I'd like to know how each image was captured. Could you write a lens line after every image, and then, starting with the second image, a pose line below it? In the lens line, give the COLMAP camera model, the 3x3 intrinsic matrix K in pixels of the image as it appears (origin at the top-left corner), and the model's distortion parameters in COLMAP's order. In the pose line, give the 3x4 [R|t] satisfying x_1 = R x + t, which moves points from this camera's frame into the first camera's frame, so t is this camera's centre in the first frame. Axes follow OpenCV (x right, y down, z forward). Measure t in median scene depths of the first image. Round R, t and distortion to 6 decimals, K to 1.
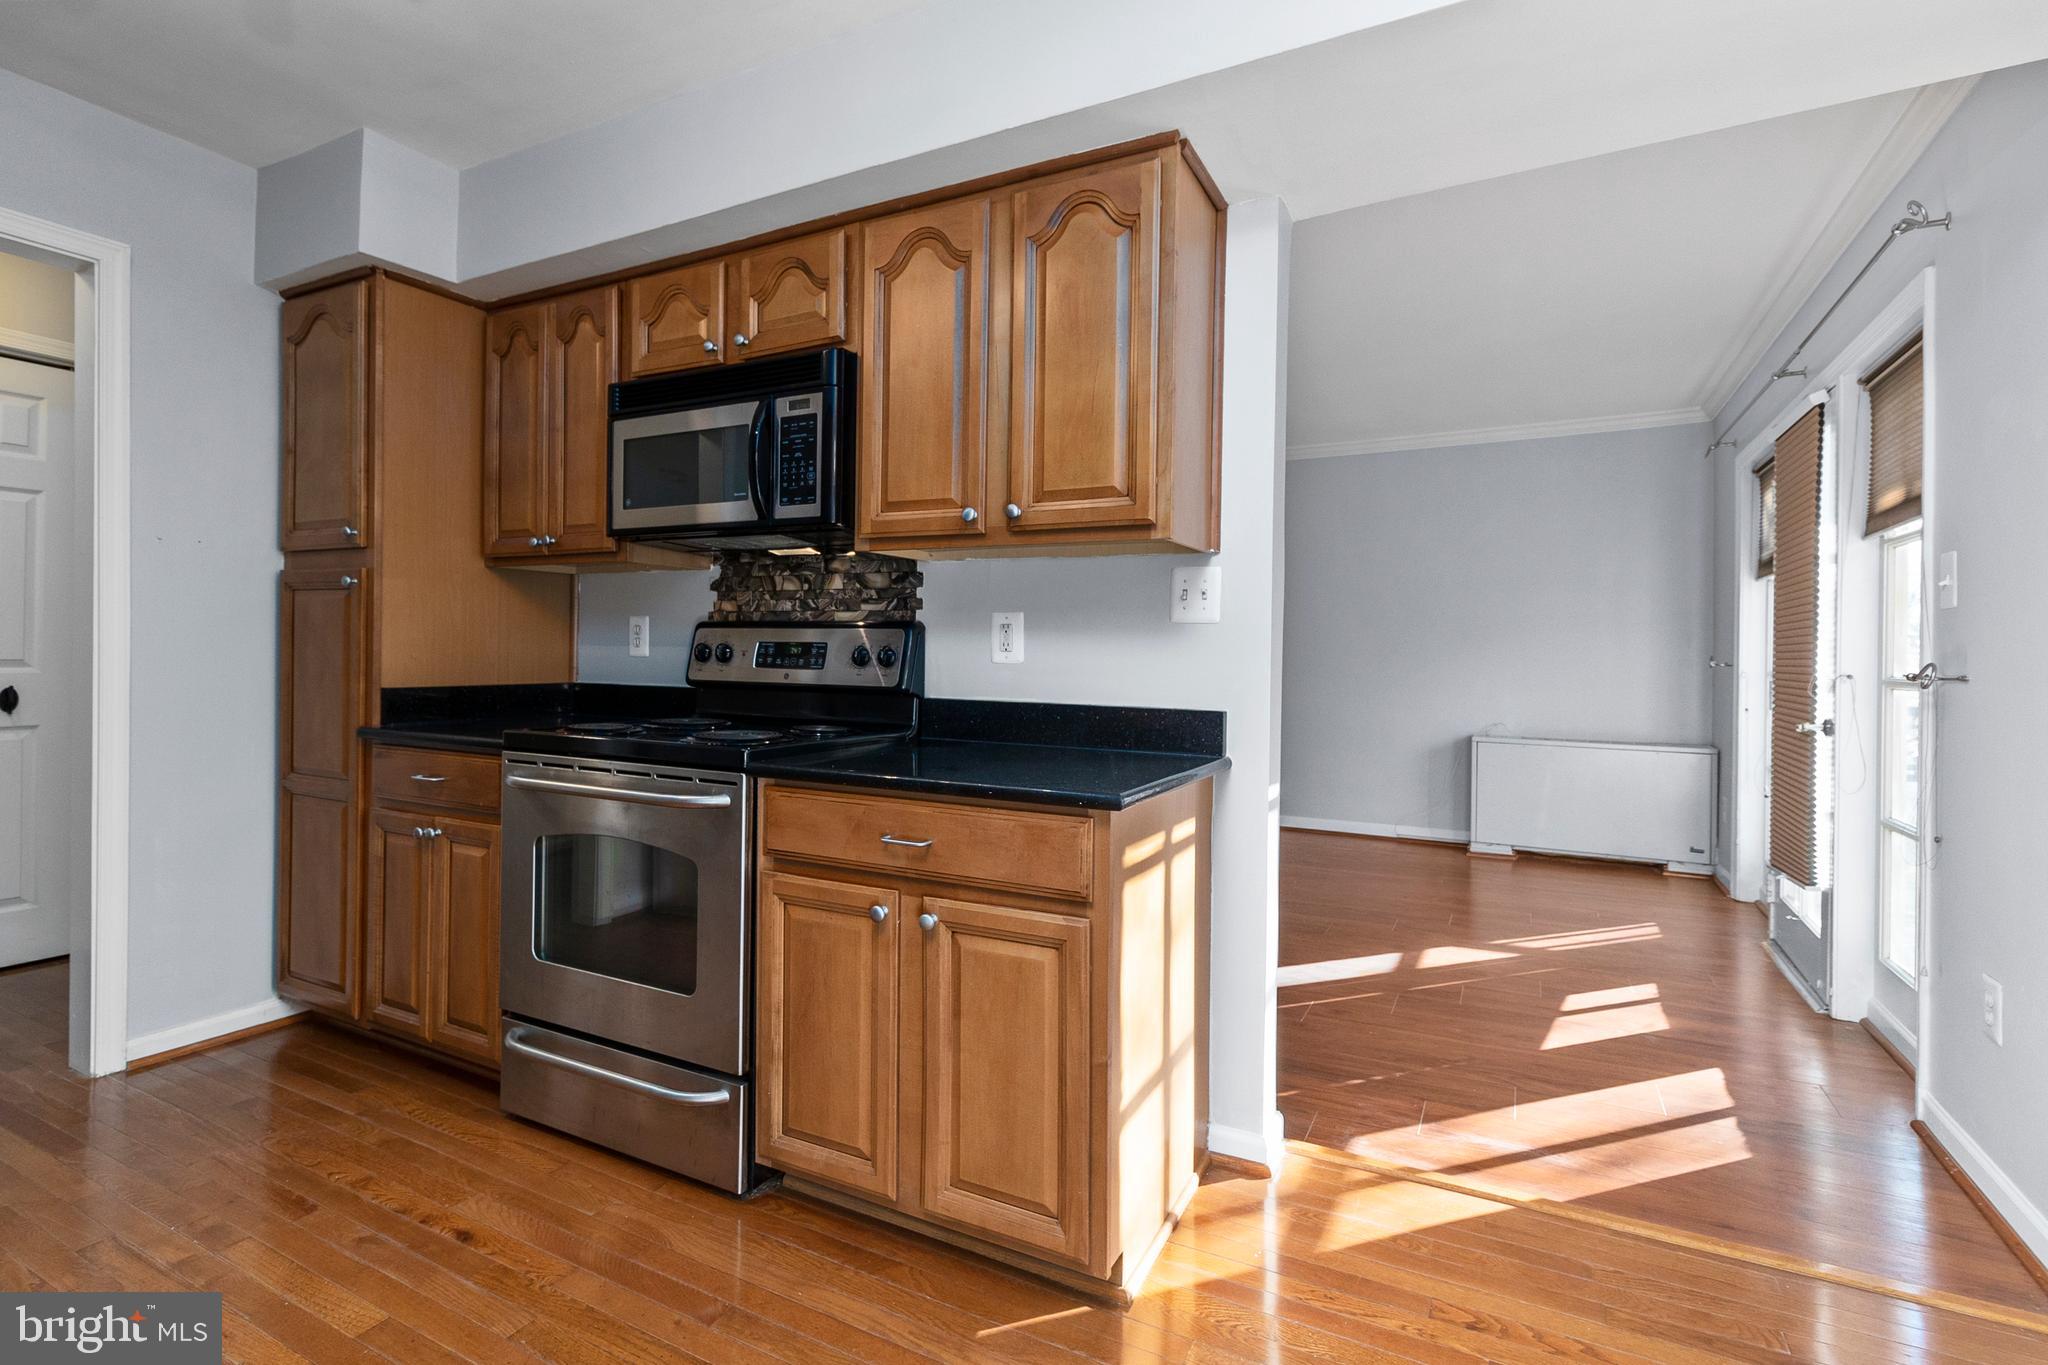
lens RADIAL K [[954.2, 0, 1029.2], [0, 954.2, 653.2], [0, 0, 1]] dist [0.001738, -0.000194]
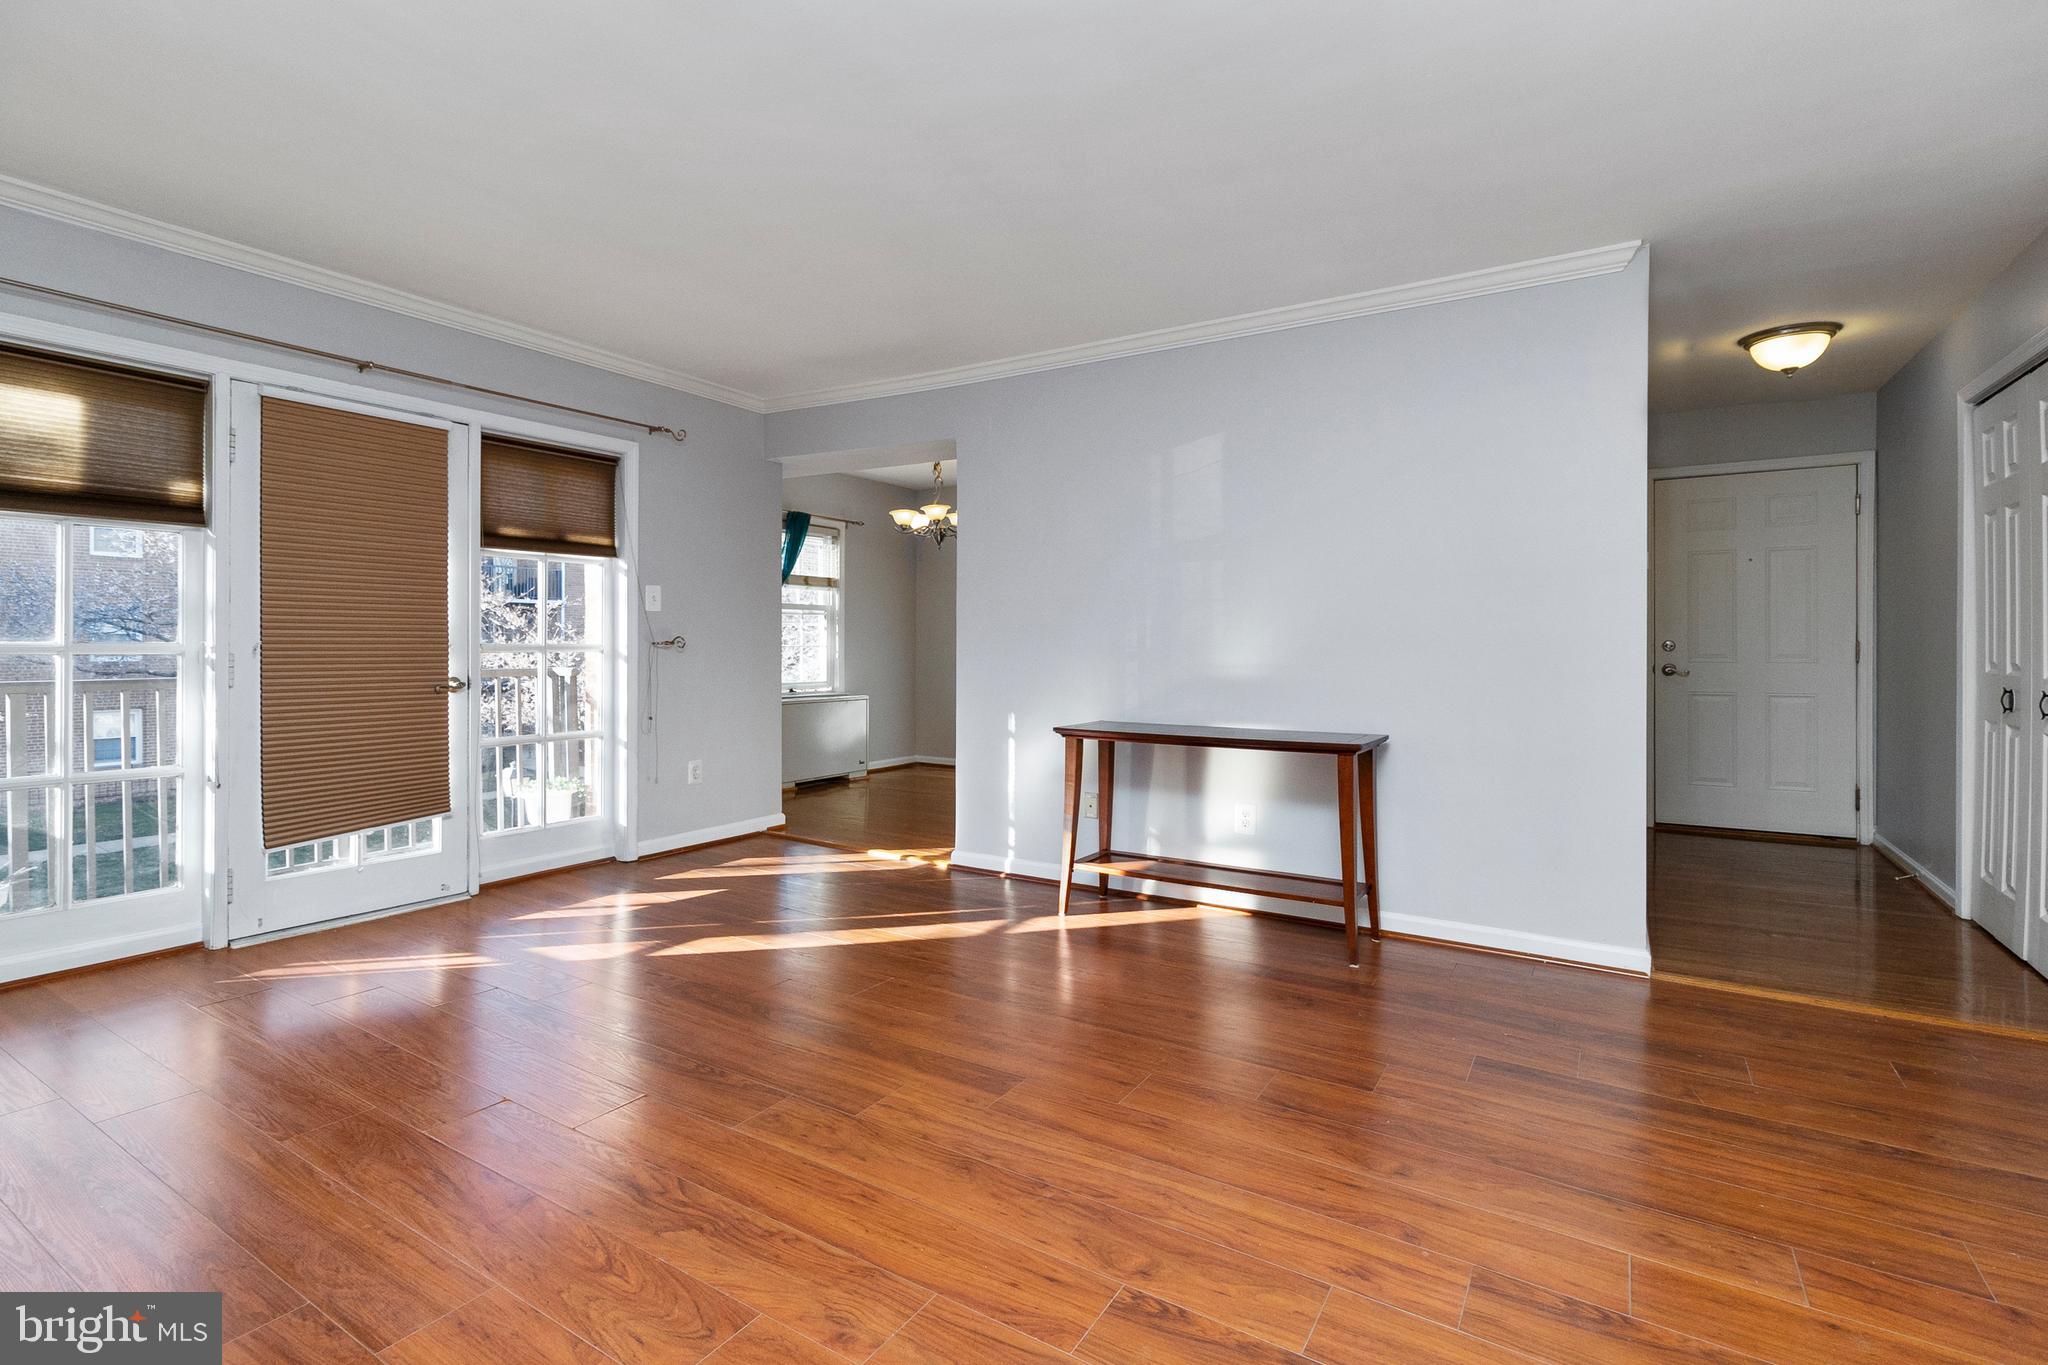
lens RADIAL K [[956.9, 0, 1024.4], [0, 956.9, 629.5], [0, 0, 1]] dist [-0.002298, -0.000256]
pose [[-0.997357, -0.018504, 0.070260, -0.038558], [-0.019275, 0.999761, -0.010314, 0.002218], [-0.070053, -0.011641, -0.997475, 2.707011]]
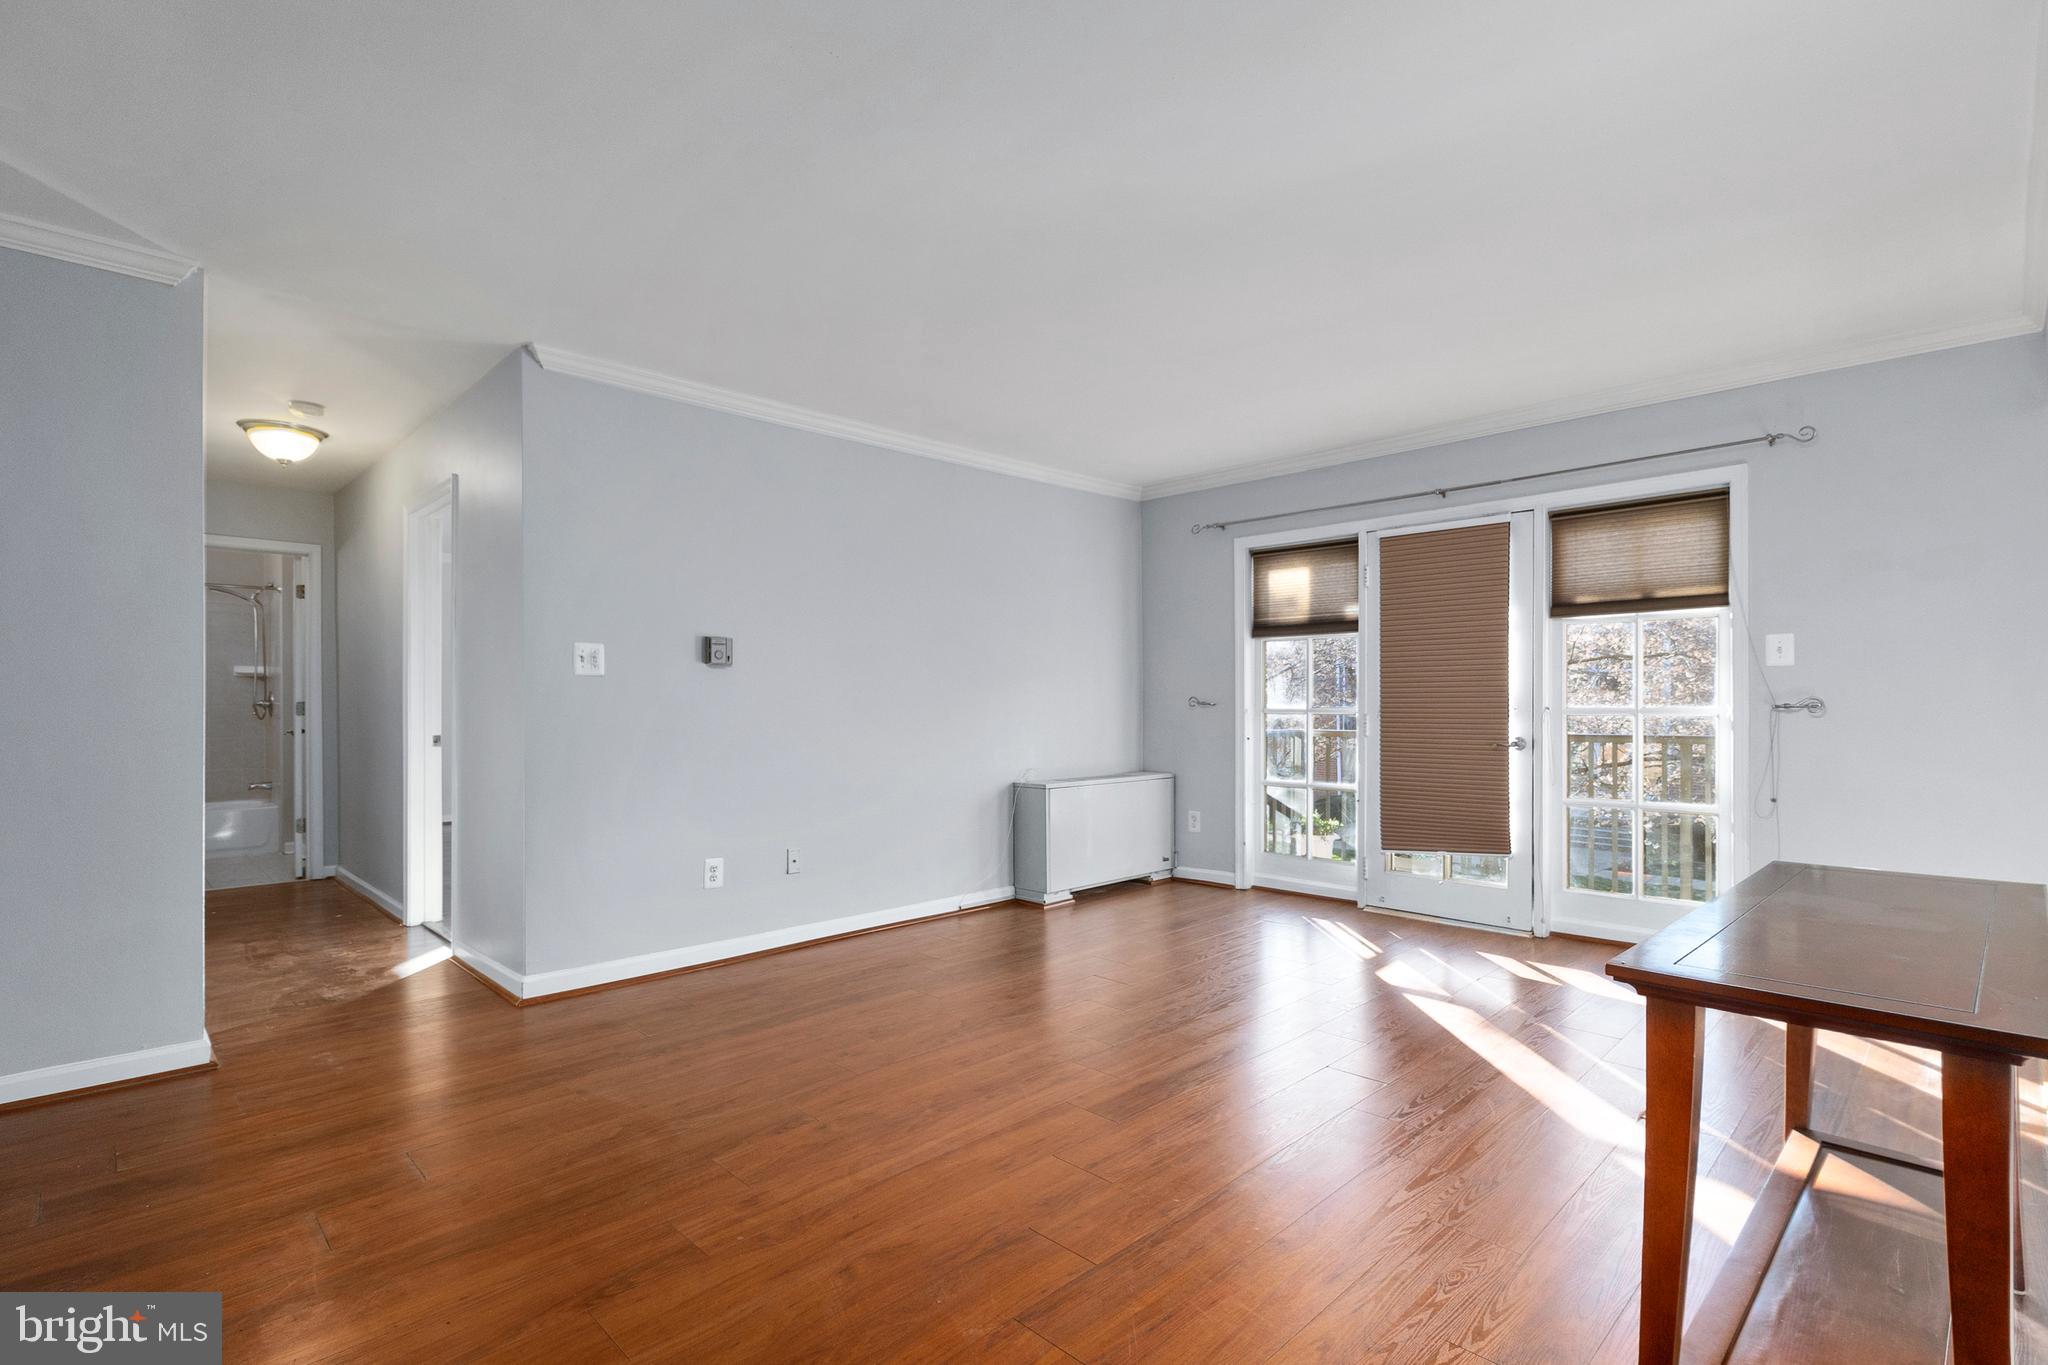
lens RADIAL K [[950.9, 0, 1036.1], [0, 950.9, 710.8], [0, 0, 1]] dist [-0.002427, -0.000231]
pose [[0.295747, -0.018772, 0.955082, -0.947724], [0.008992, 0.999817, 0.016867, -0.005632], [-0.955224, 0.003600, 0.295862, 1.538111]]
